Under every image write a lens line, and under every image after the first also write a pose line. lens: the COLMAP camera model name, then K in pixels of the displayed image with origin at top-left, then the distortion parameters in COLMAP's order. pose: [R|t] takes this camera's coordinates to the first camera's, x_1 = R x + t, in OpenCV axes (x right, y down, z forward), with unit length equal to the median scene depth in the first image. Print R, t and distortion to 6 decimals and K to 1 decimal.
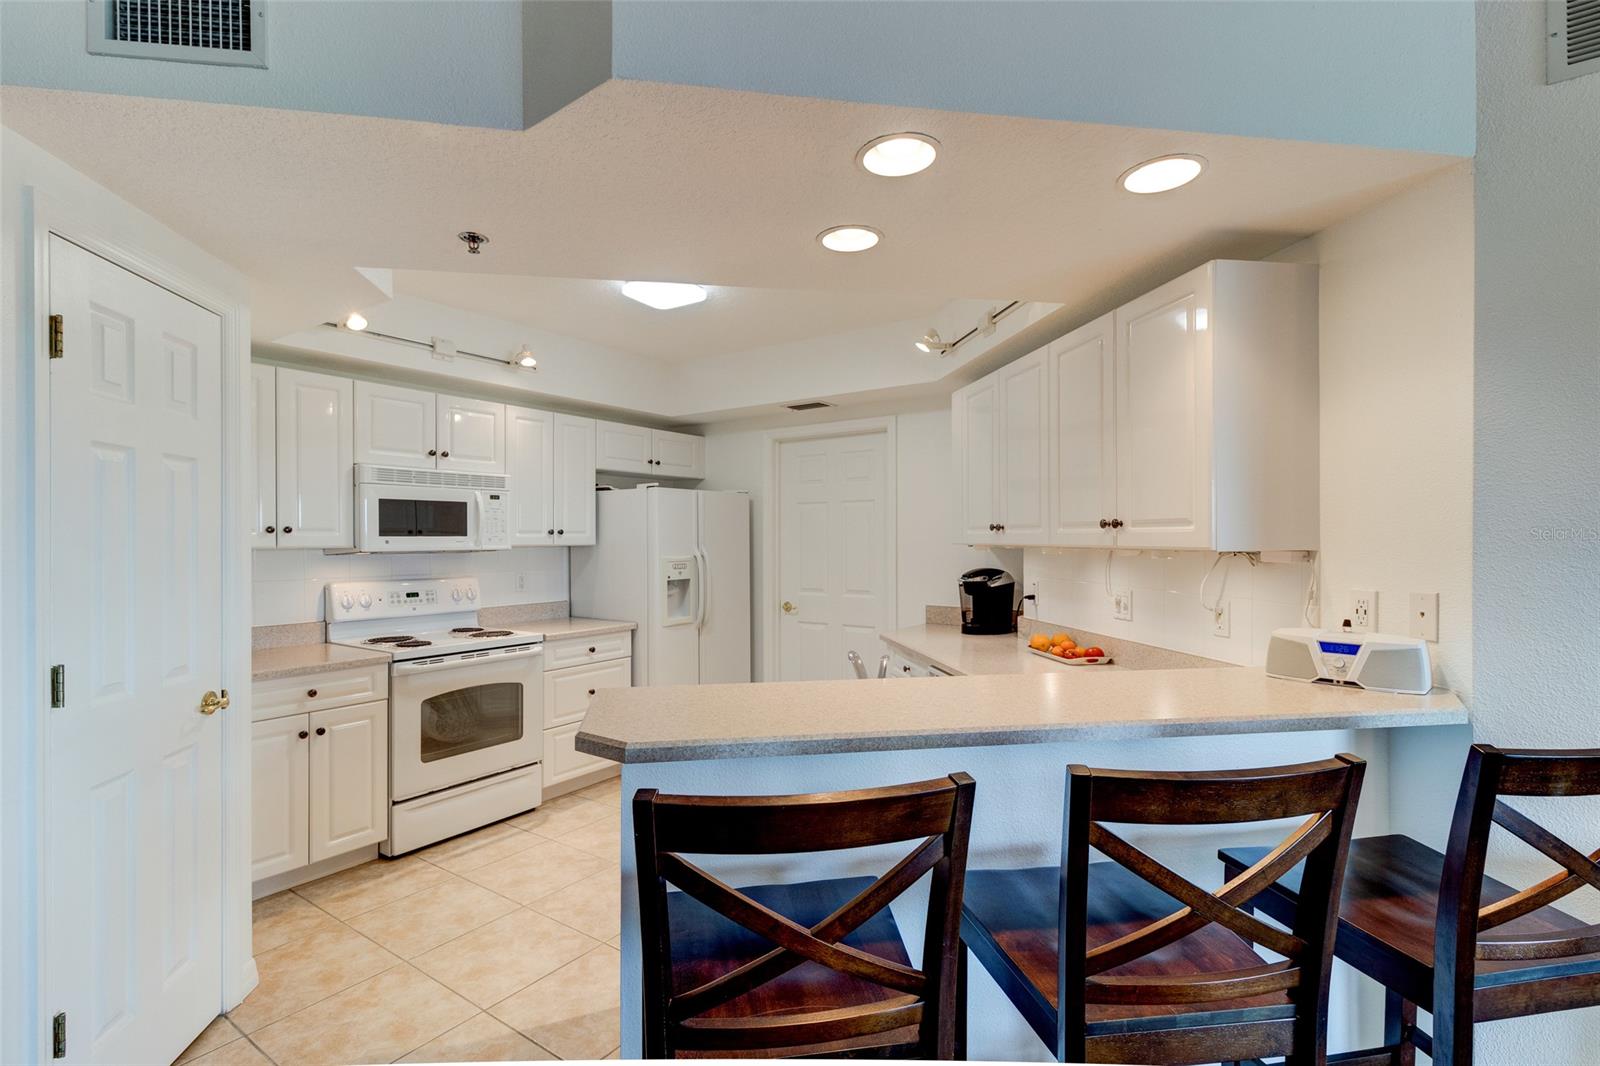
lens RADIAL K [[748.4, 0, 830.5], [0, 748.4, 534.6], [0, 0, 1]] dist [-0.003514, -0.008673]
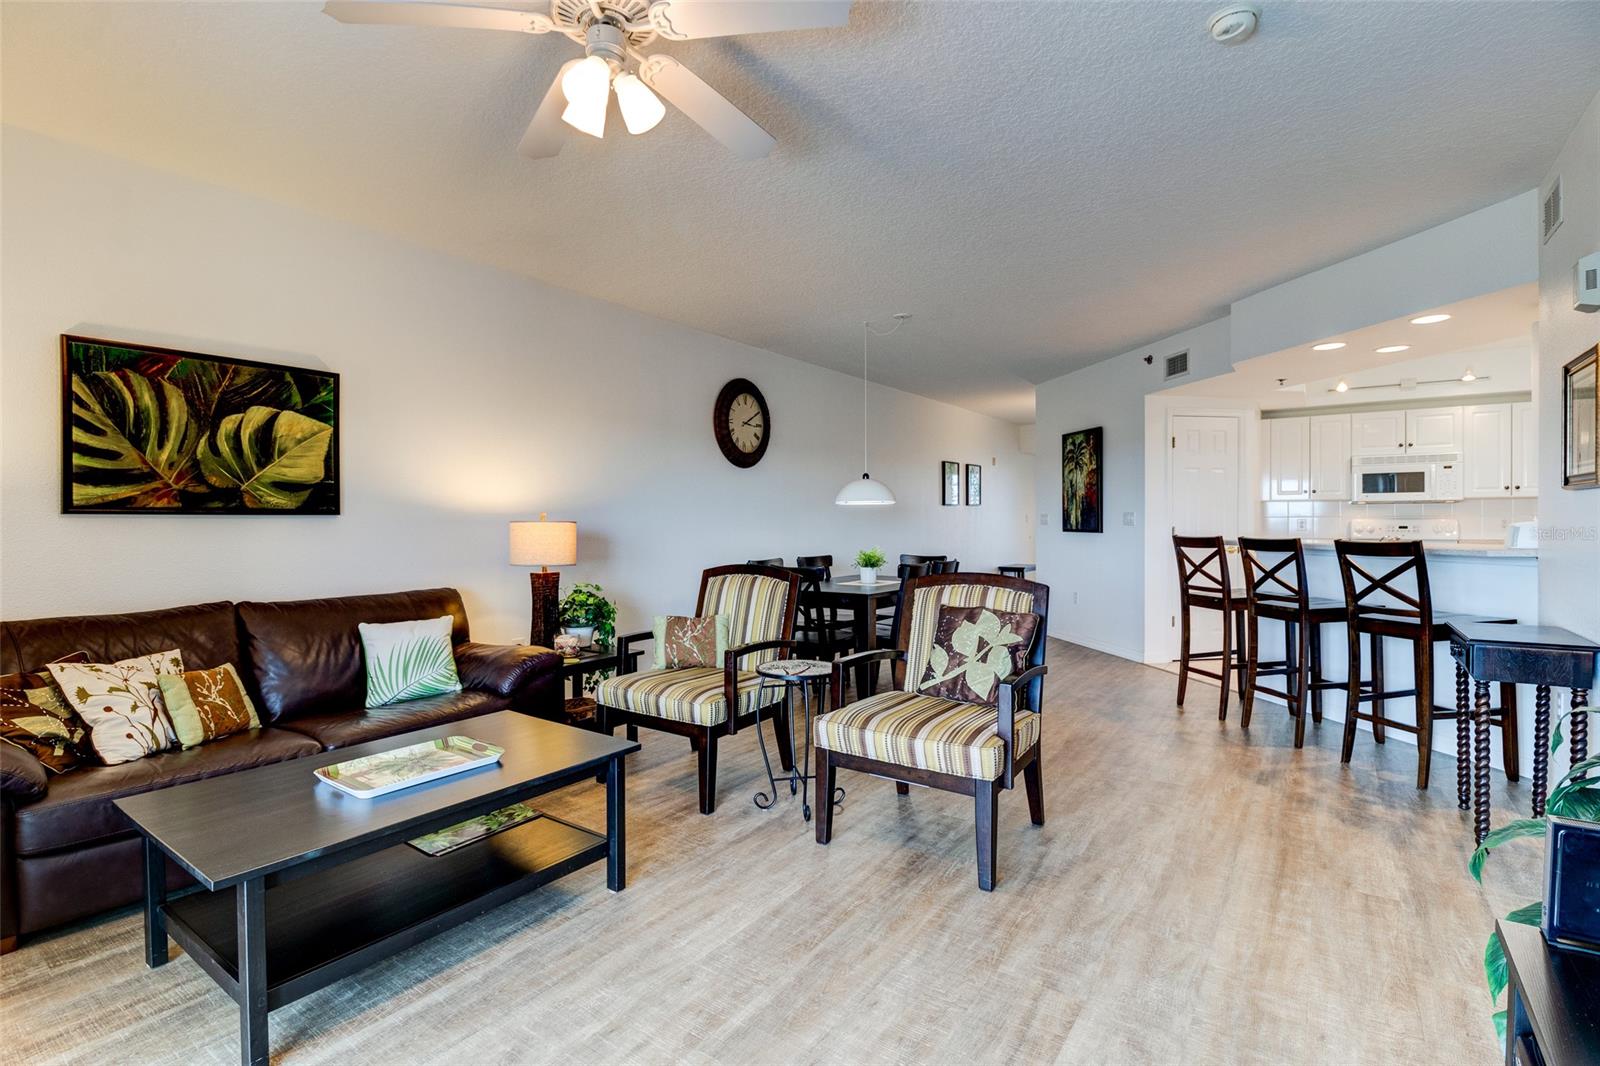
lens RADIAL K [[748.4, 0, 793.4], [0, 748.4, 532.2], [0, 0, 1]] dist [-0.003514, -0.008673]
pose [[-0.006735, 0.019940, -0.999778, 1.210853], [0.009445, 0.999758, 0.019876, 0.046533], [0.999933, -0.009309, -0.006922, -0.412508]]
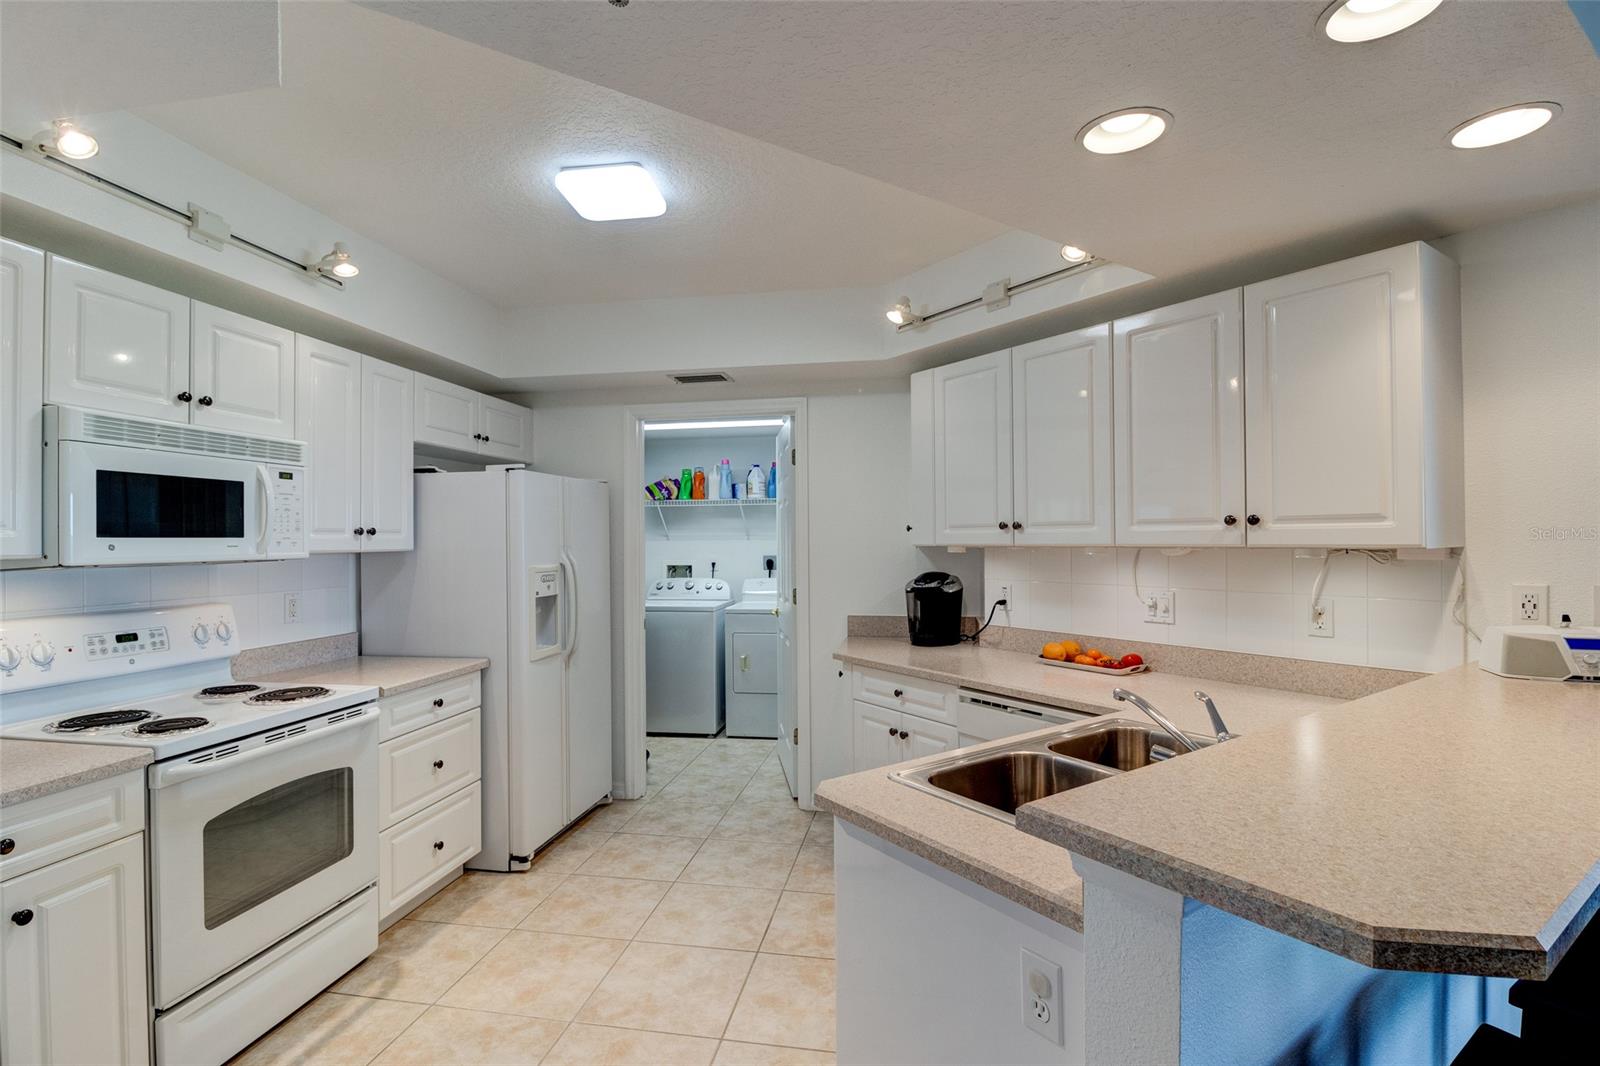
lens RADIAL K [[748.4, 0, 809.5], [0, 748.4, 533.0], [0, 0, 1]] dist [-0.003514, -0.008673]
pose [[0.911093, 0.000316, 0.412202, -0.319972], [0.002731, 0.999973, -0.006801, 0.003831], [-0.412193, 0.007322, 0.911067, 0.255604]]
